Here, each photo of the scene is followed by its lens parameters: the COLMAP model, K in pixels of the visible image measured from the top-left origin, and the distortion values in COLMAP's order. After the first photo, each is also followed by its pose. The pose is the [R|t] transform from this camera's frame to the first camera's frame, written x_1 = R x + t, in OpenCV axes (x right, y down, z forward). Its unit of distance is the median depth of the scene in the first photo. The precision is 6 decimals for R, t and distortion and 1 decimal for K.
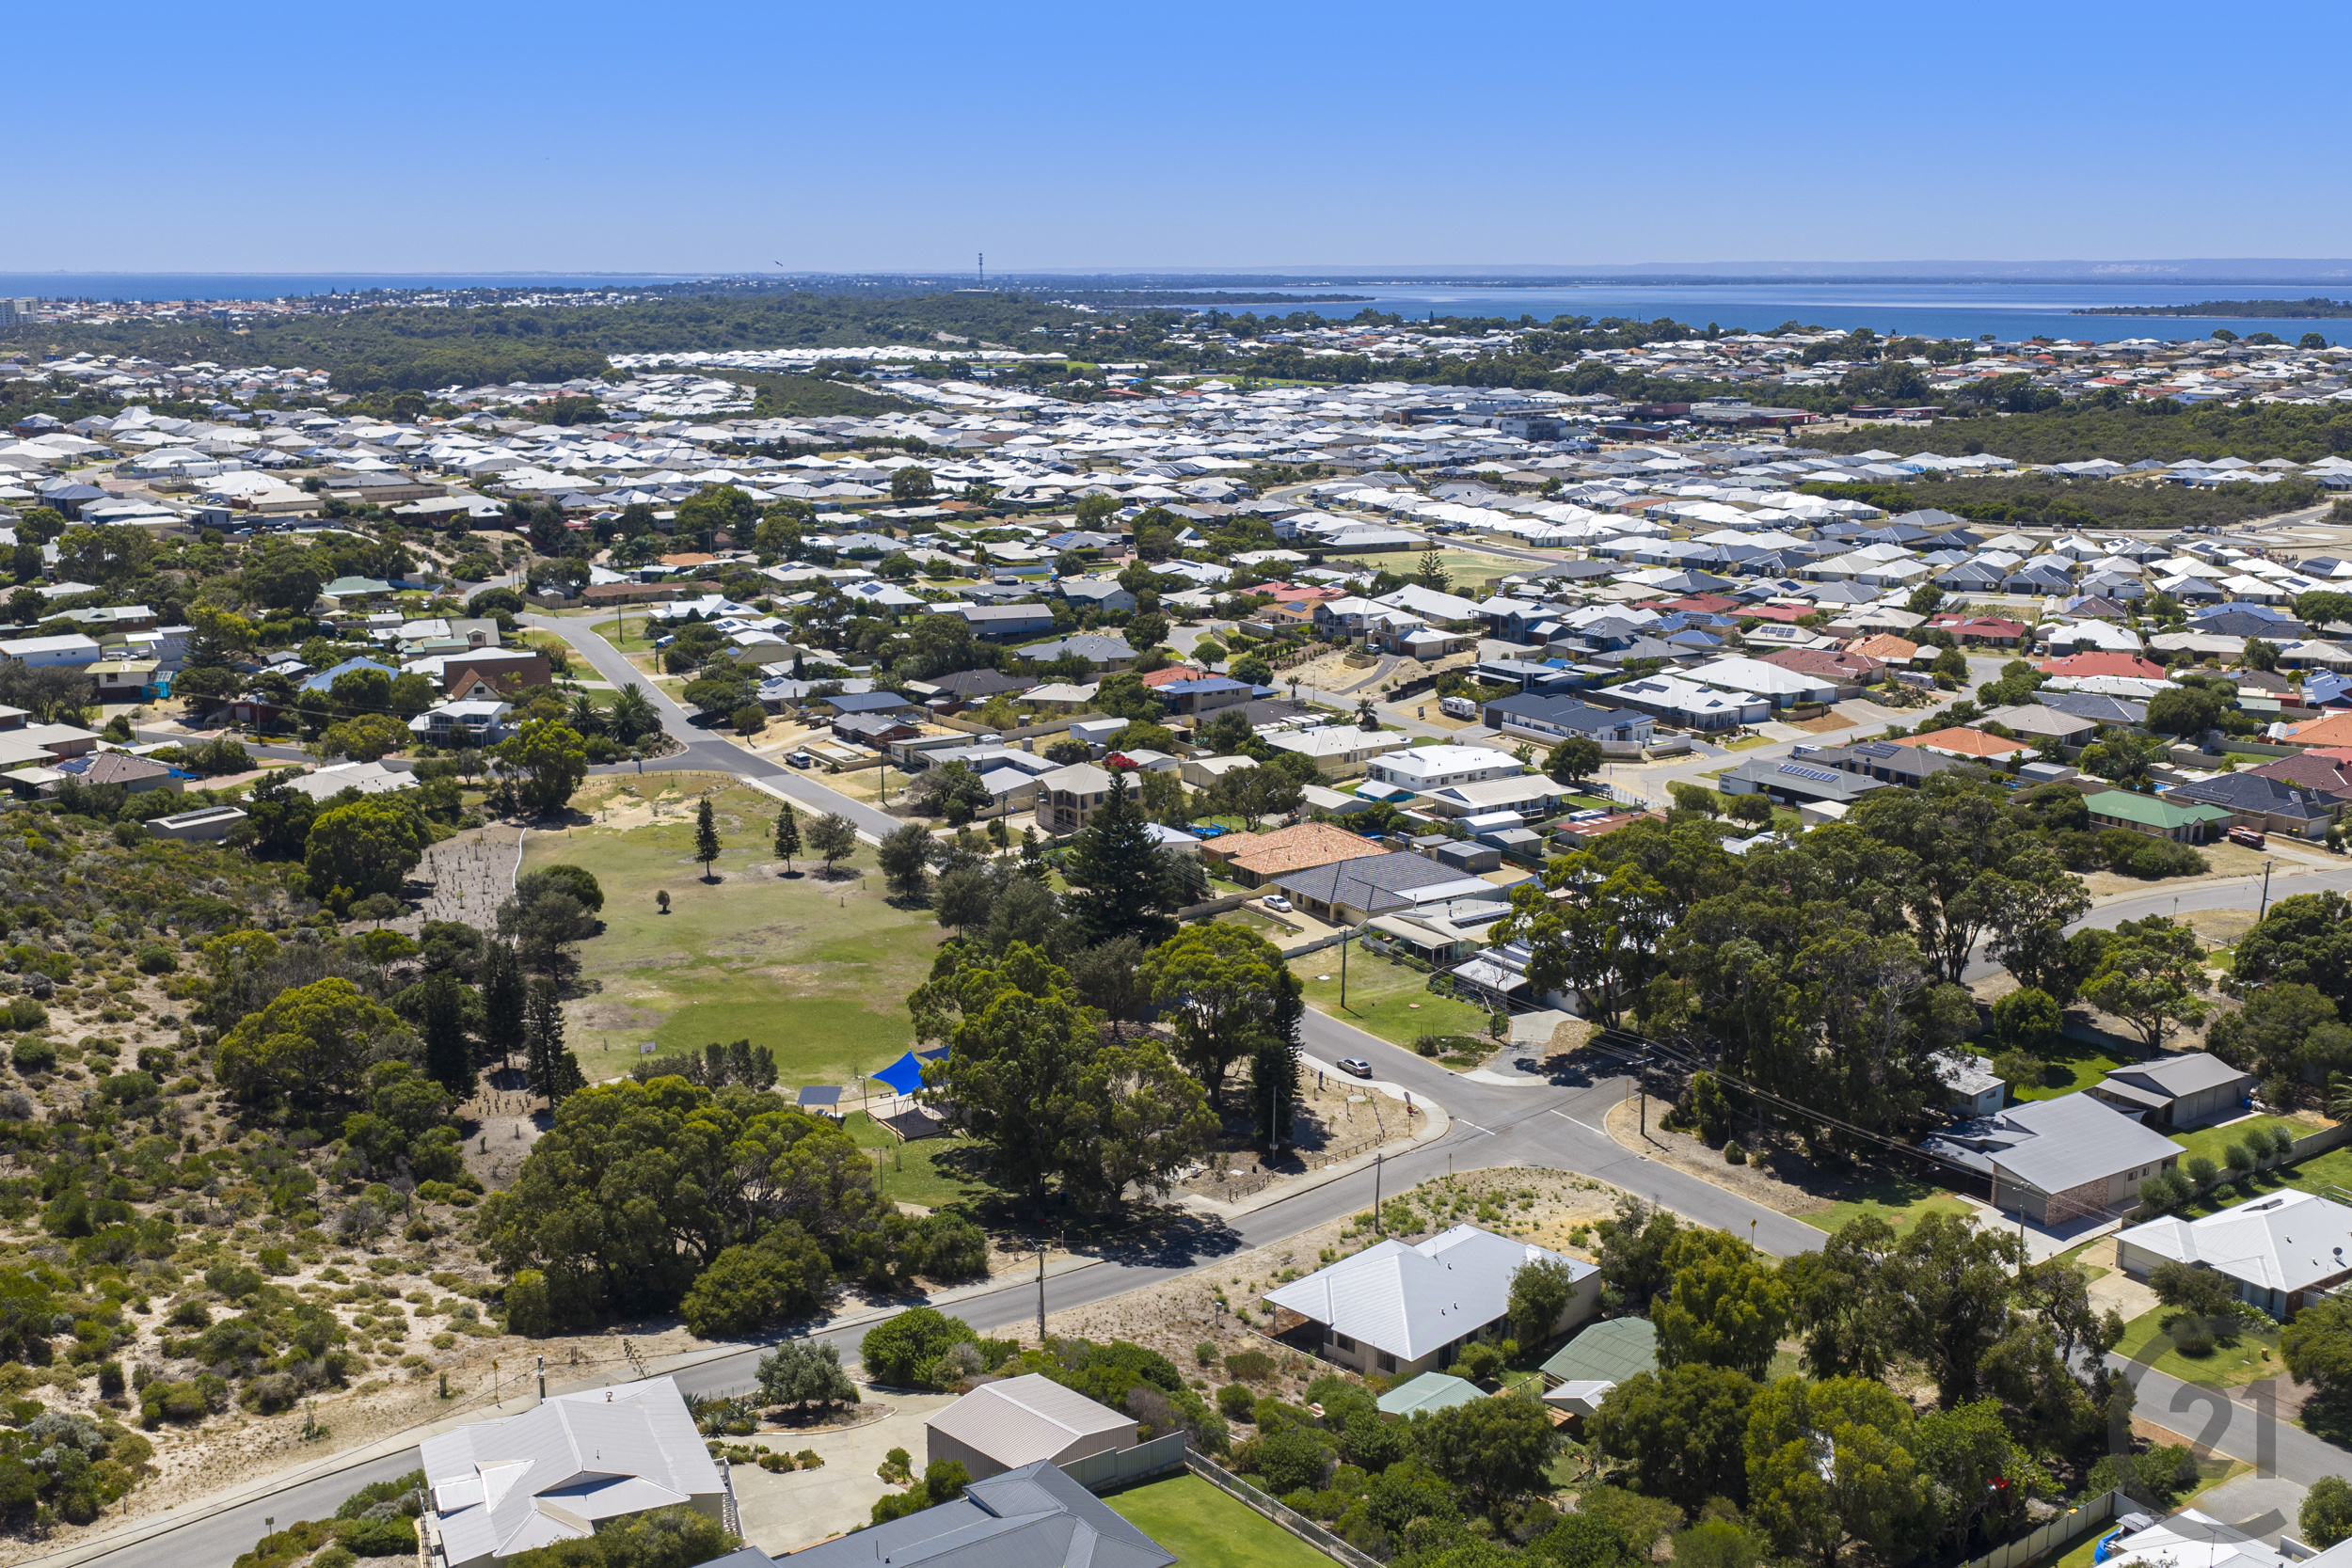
lens RADIAL K [[2362.3, 0, 1218.6], [0, 2362.3, 782.2], [0, 0, 1]] dist [0.025680, -0.043147]
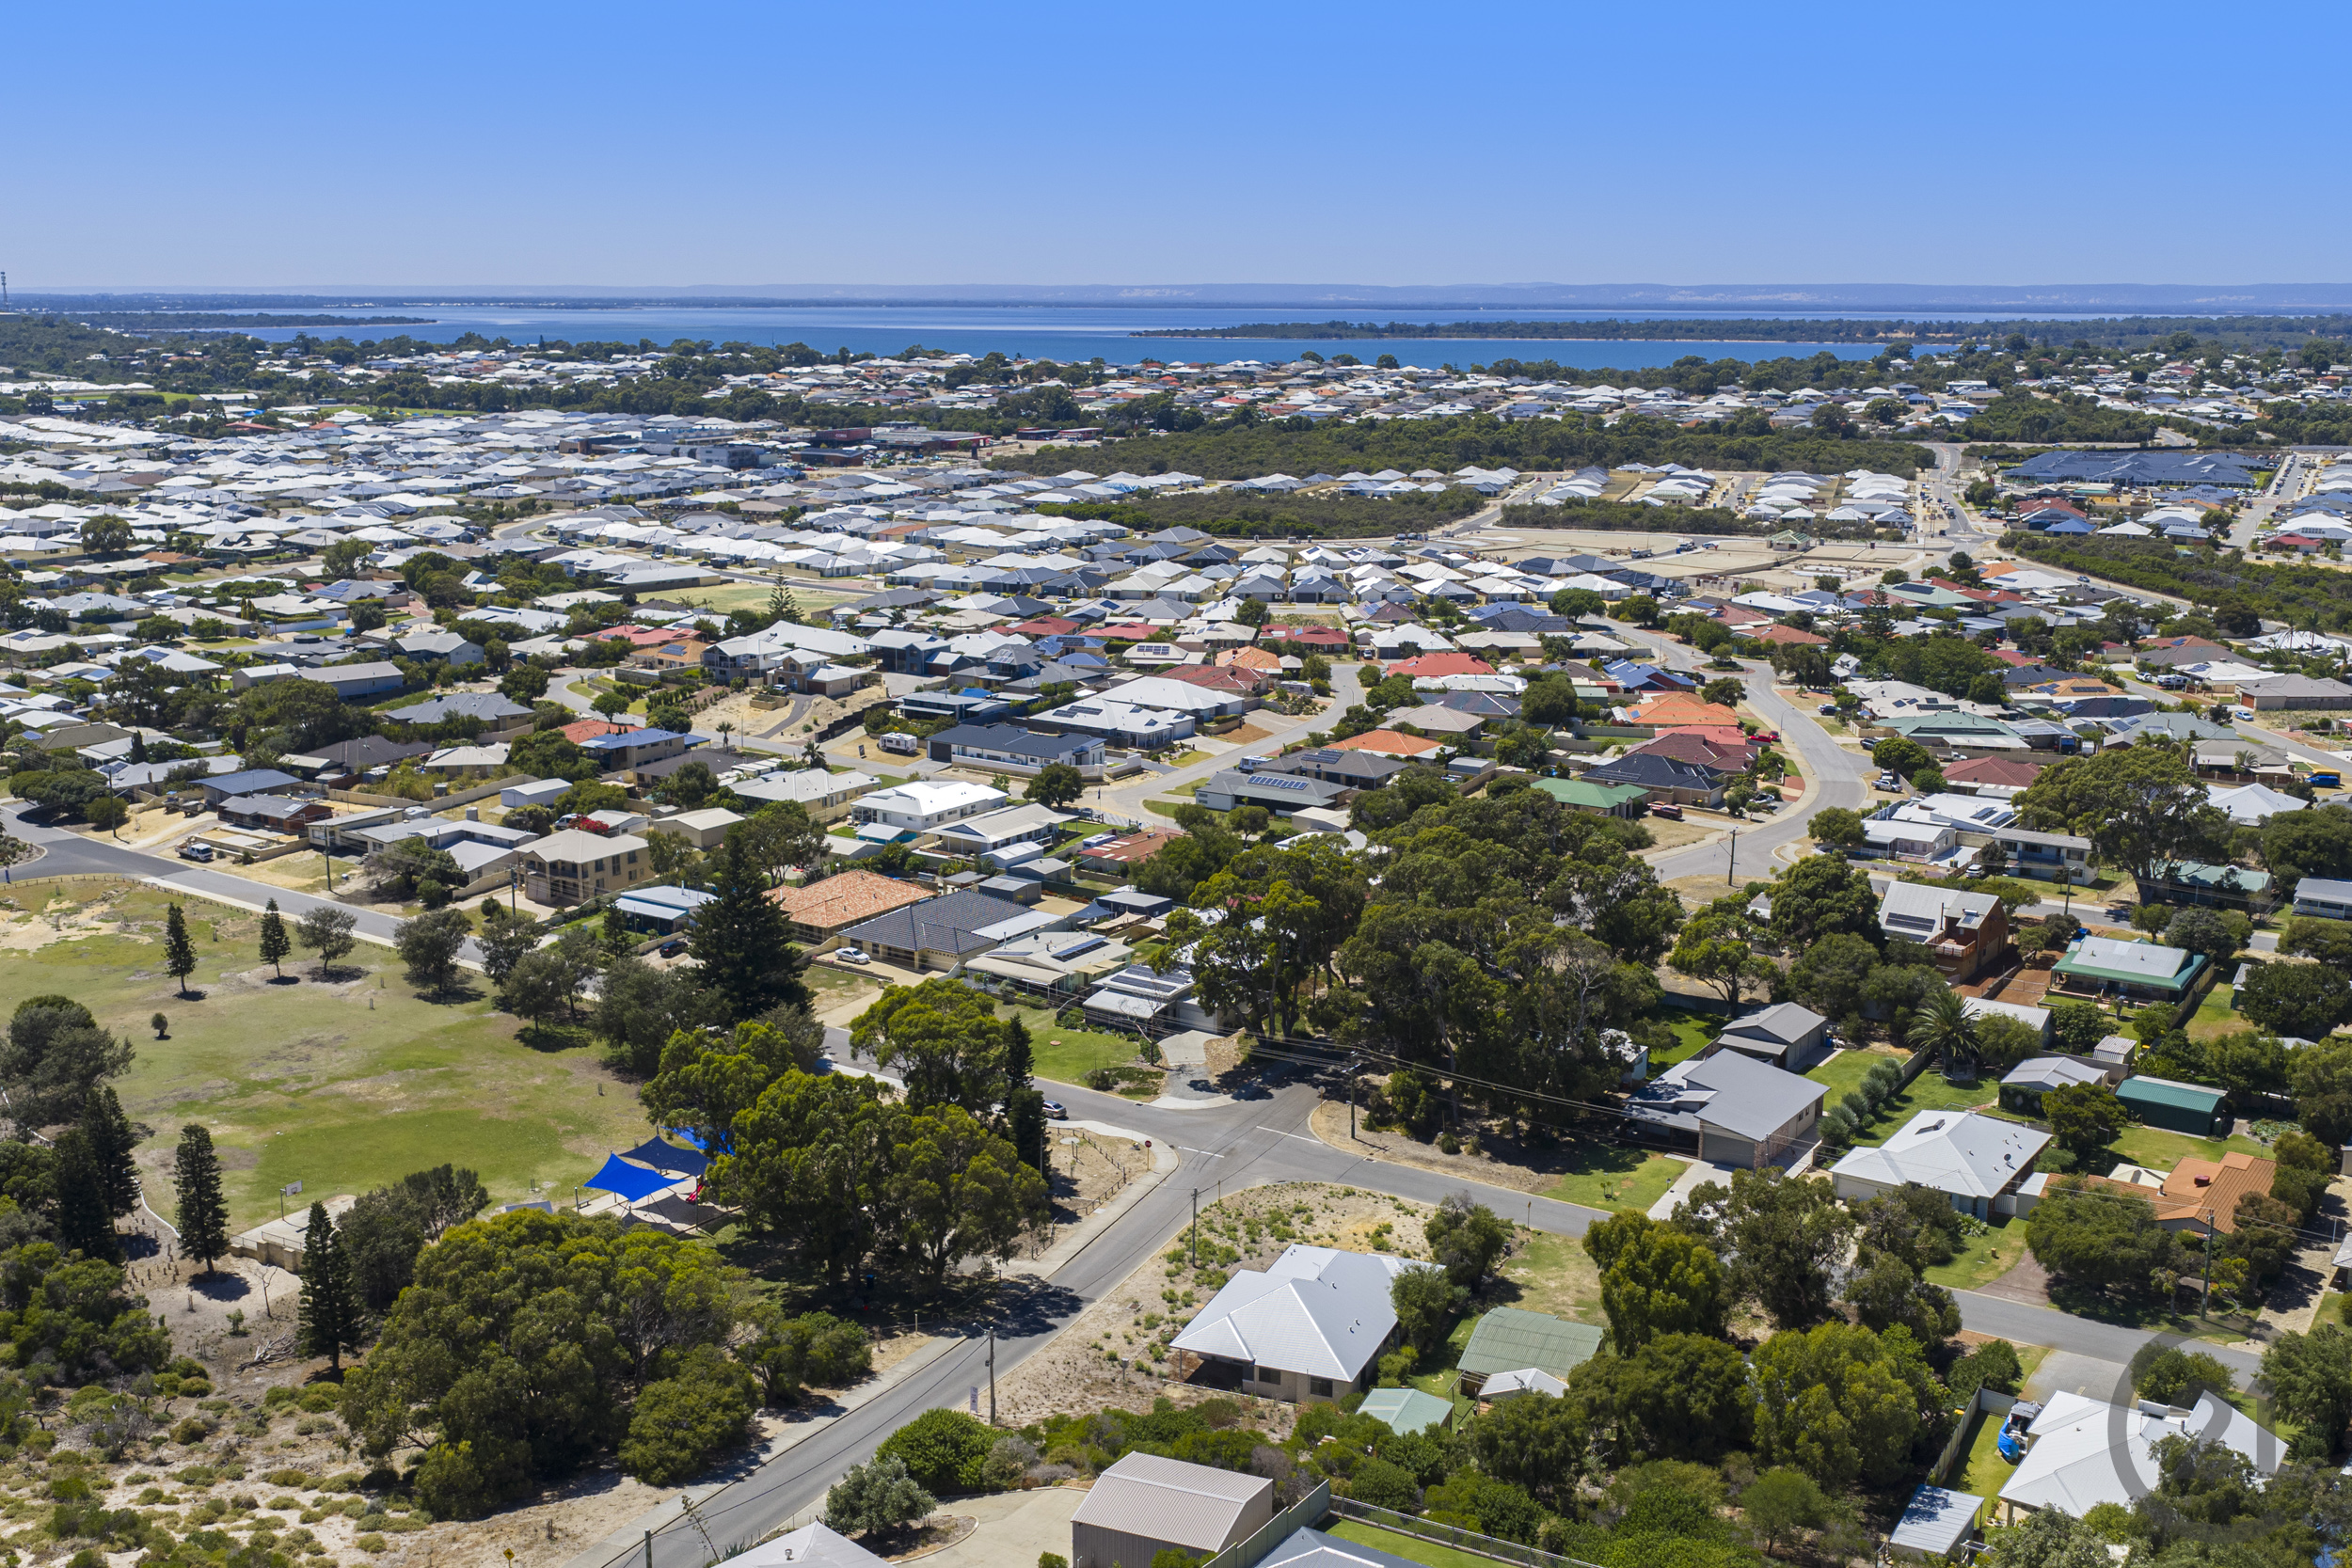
lens RADIAL K [[2362.3, 0, 1218.6], [0, 2362.3, 782.2], [0, 0, 1]] dist [0.025680, -0.043147]
pose [[0.925513, -0.074141, 0.371388, -0.138300], [0.077429, 0.996979, 0.006071, -0.010420], [-0.370716, 0.023137, 0.928458, 0.026173]]
